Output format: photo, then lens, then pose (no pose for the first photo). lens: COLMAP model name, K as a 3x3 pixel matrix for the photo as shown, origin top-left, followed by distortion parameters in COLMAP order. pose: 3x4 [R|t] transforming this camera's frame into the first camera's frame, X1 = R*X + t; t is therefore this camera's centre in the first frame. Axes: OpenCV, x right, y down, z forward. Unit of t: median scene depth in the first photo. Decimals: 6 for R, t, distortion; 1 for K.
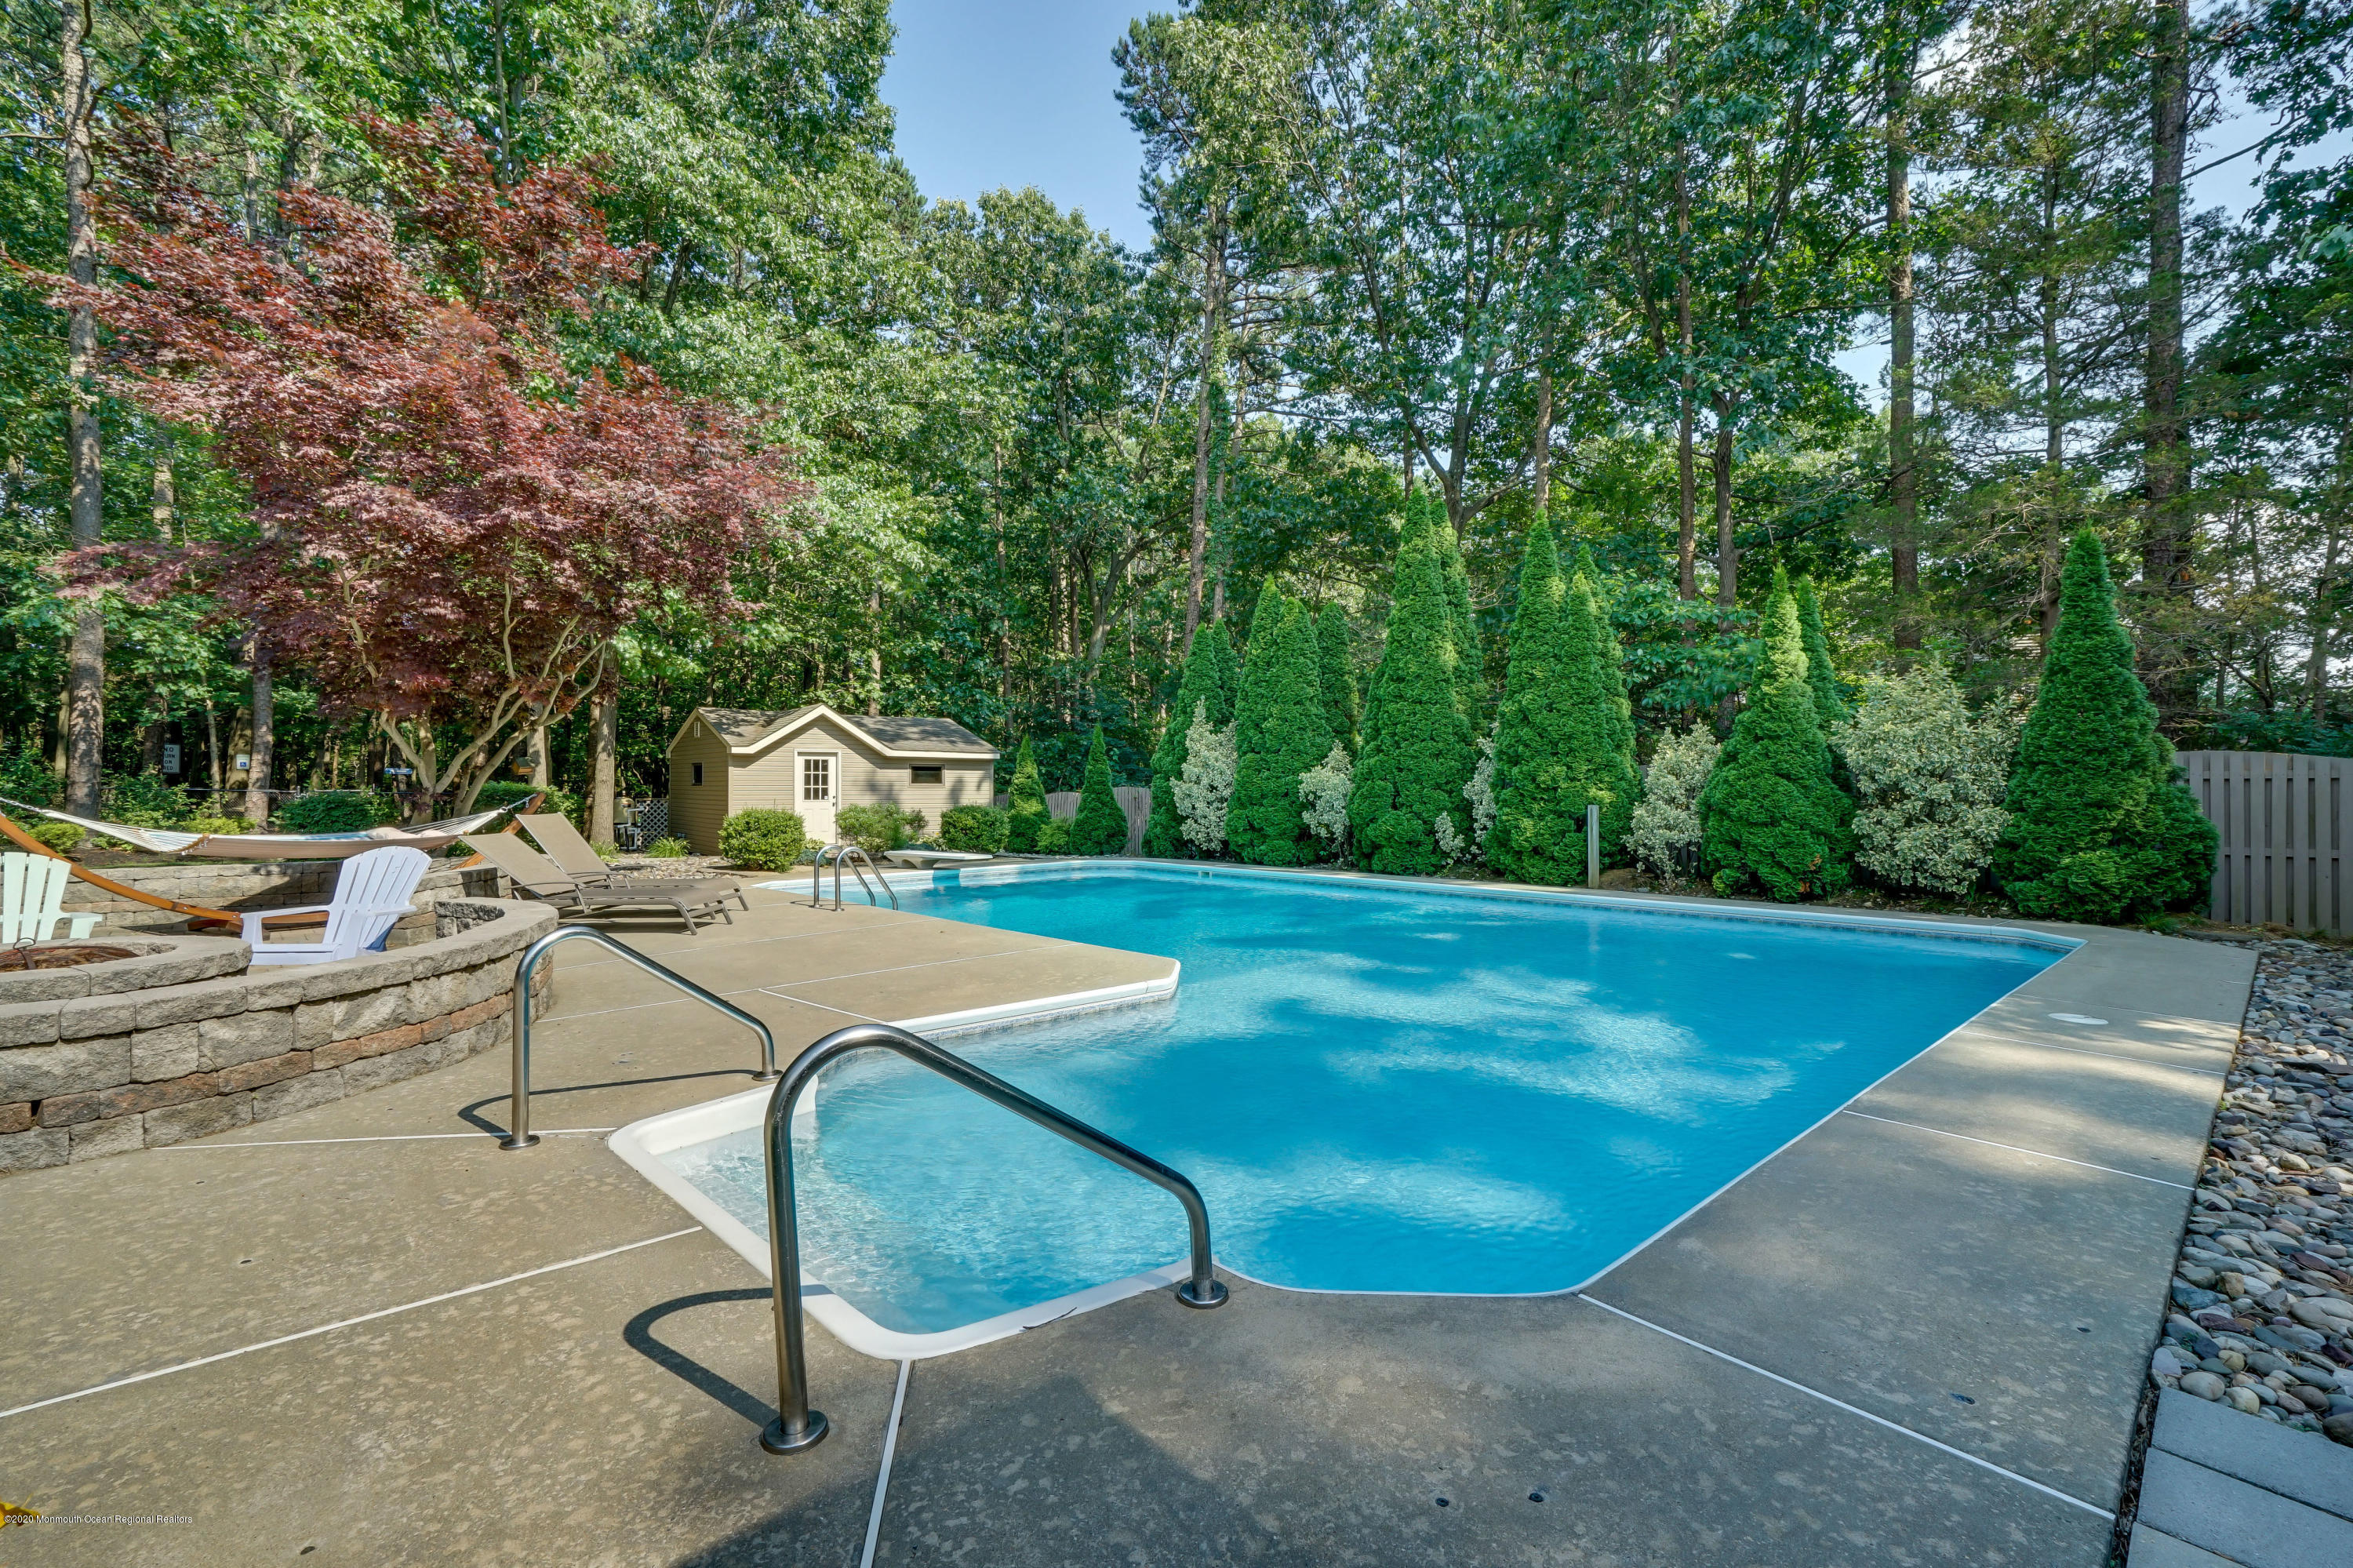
lens RADIAL K [[1057.1, 0, 1177.5], [0, 1057.1, 788.9], [0, 0, 1]] dist [-0.001771, -0.000444]
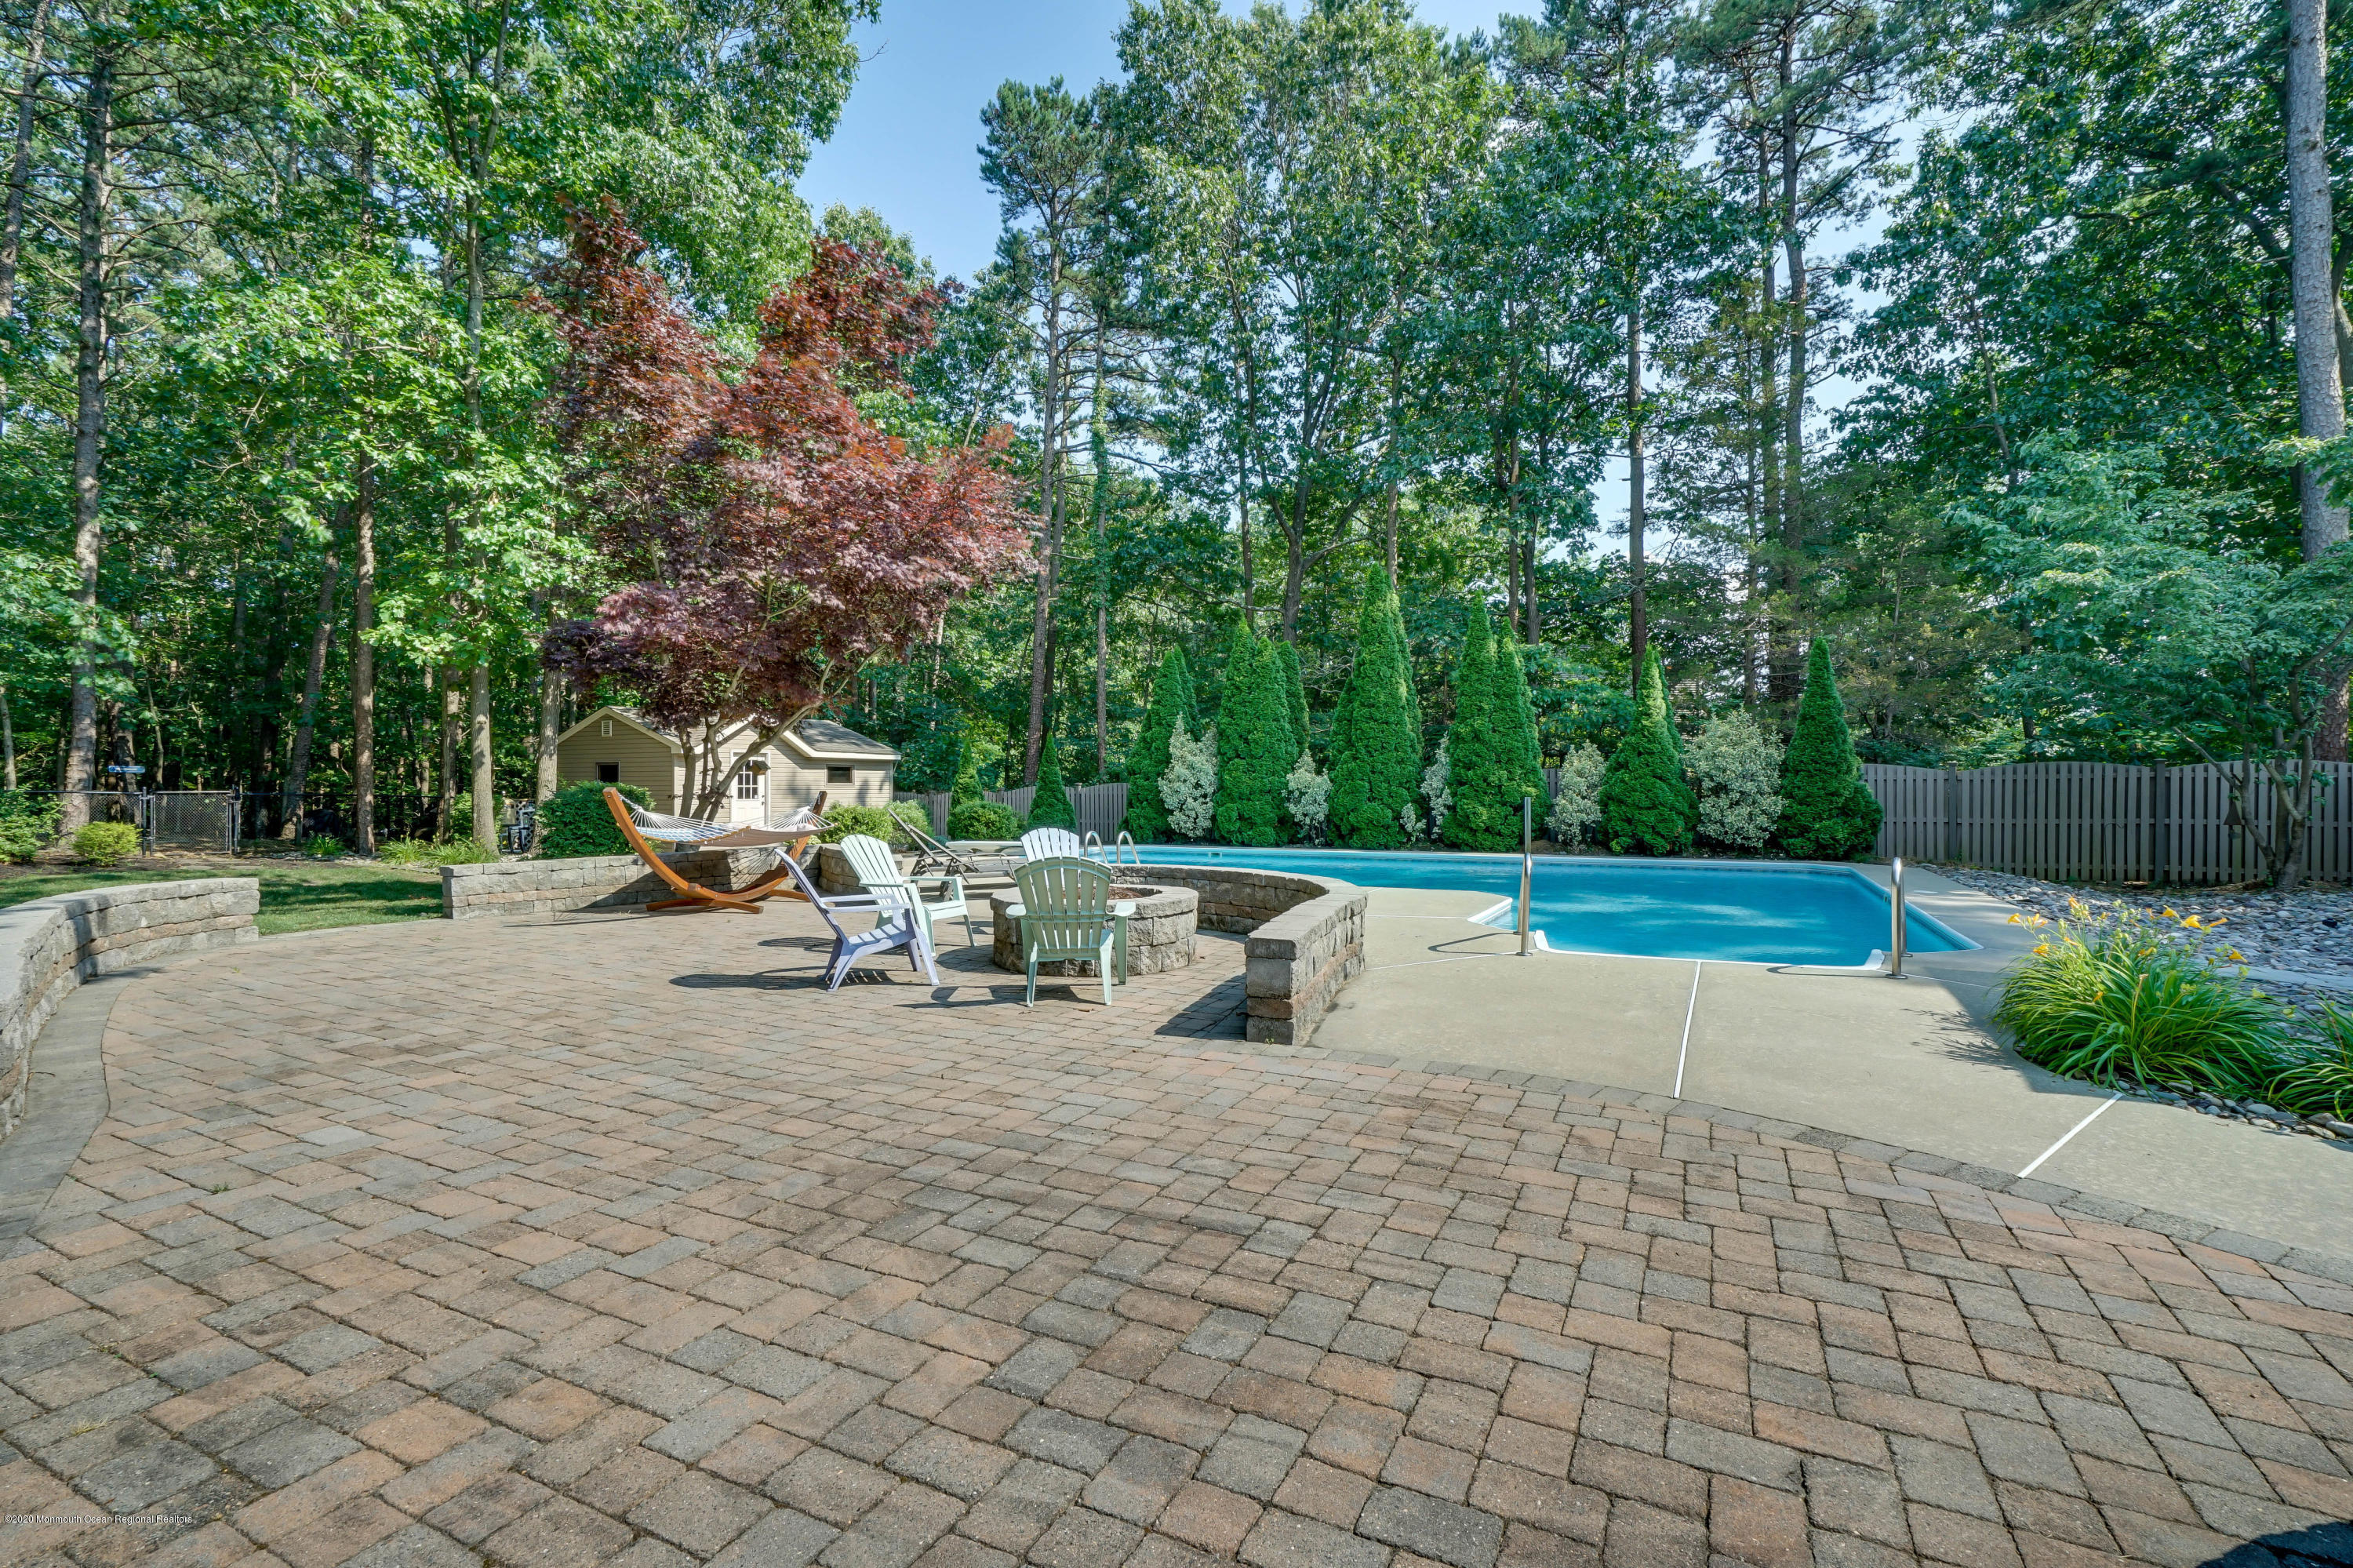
lens RADIAL K [[1057.1, 0, 1176.7], [0, 1057.1, 789.4], [0, 0, 1]] dist [-0.001771, -0.000444]
pose [[0.937538, -0.004856, 0.347850, -0.423075], [0.003780, 0.999986, 0.003772, -0.002140], [-0.347864, -0.002221, 0.937543, -0.155596]]
